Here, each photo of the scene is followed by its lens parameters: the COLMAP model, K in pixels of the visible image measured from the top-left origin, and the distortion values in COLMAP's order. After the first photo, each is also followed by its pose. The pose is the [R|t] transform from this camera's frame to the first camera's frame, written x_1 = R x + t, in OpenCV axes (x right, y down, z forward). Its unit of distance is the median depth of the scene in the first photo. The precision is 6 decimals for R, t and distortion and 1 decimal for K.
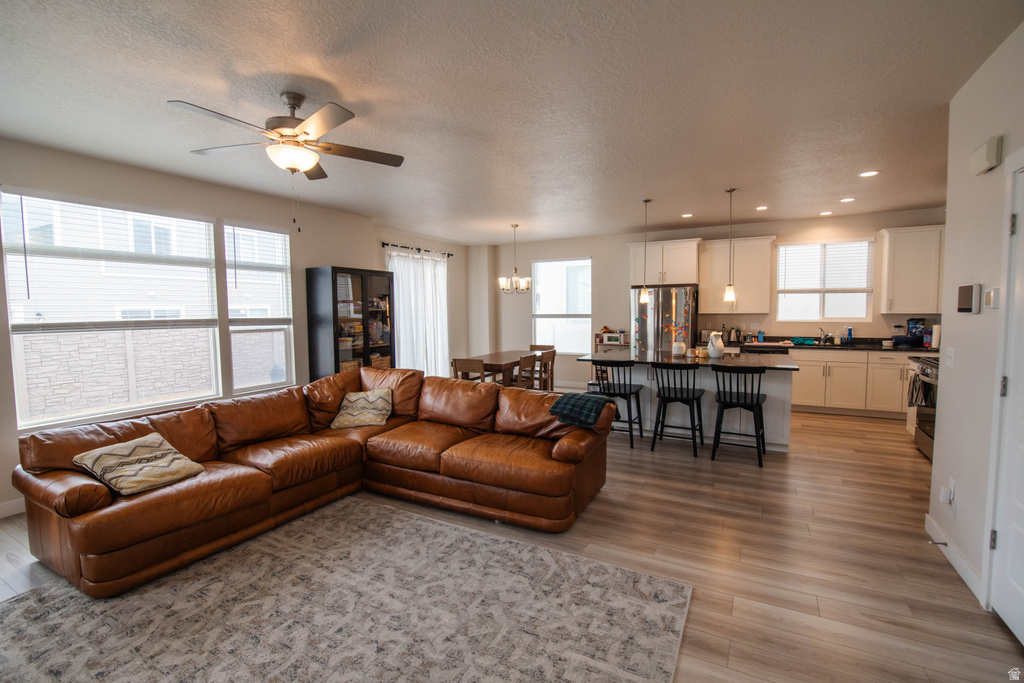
lens RADIAL K [[453.8, 0, 510.6], [0, 453.8, 340.6], [0, 0, 1]] dist [-0.042390, 0.009600]
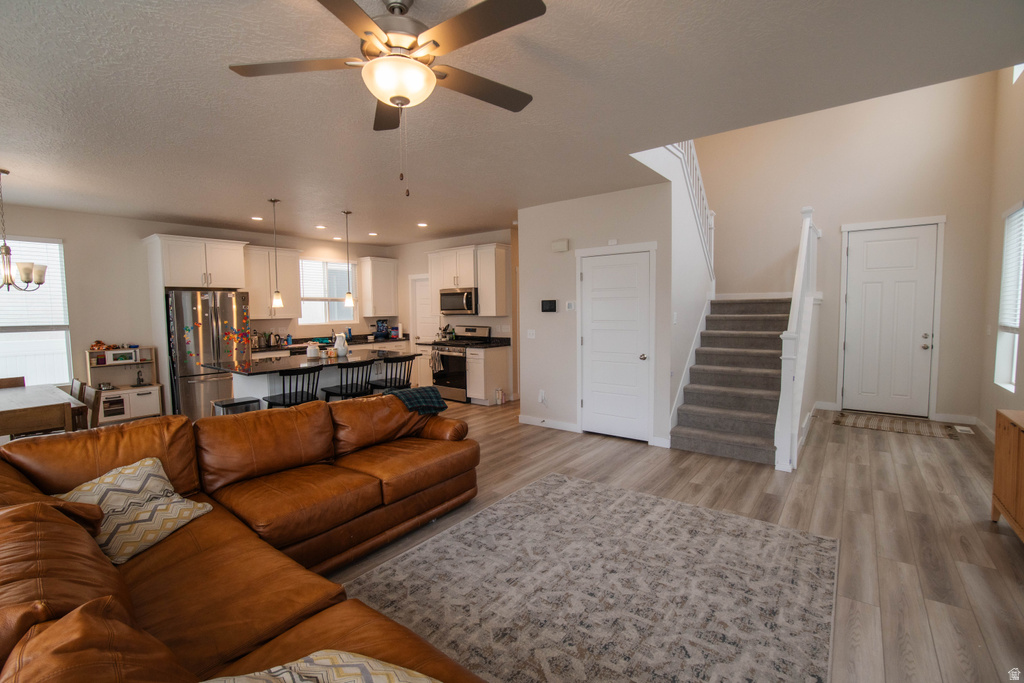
lens RADIAL K [[453.8, 0, 510.6], [0, 453.8, 340.6], [0, 0, 1]] dist [-0.042390, 0.009600]
pose [[0.155345, -0.059805, 0.986048, -0.795433], [0.079532, 0.995683, 0.047859, -0.028778], [-0.984653, 0.070987, 0.159431, 0.521372]]
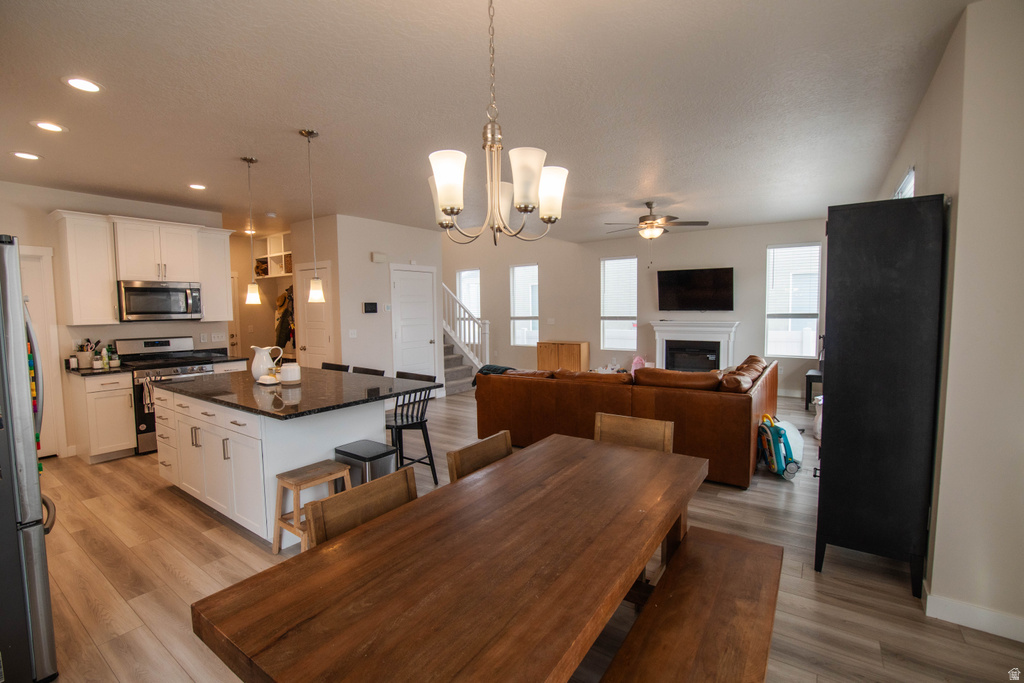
lens RADIAL K [[453.8, 0, 510.6], [0, 453.8, 340.6], [0, 0, 1]] dist [-0.042390, 0.009600]
pose [[-0.994031, 0.015947, 0.107925, -0.037758], [0.030873, 0.989939, 0.138082, -0.153270], [-0.104638, 0.140590, -0.984523, 2.217635]]
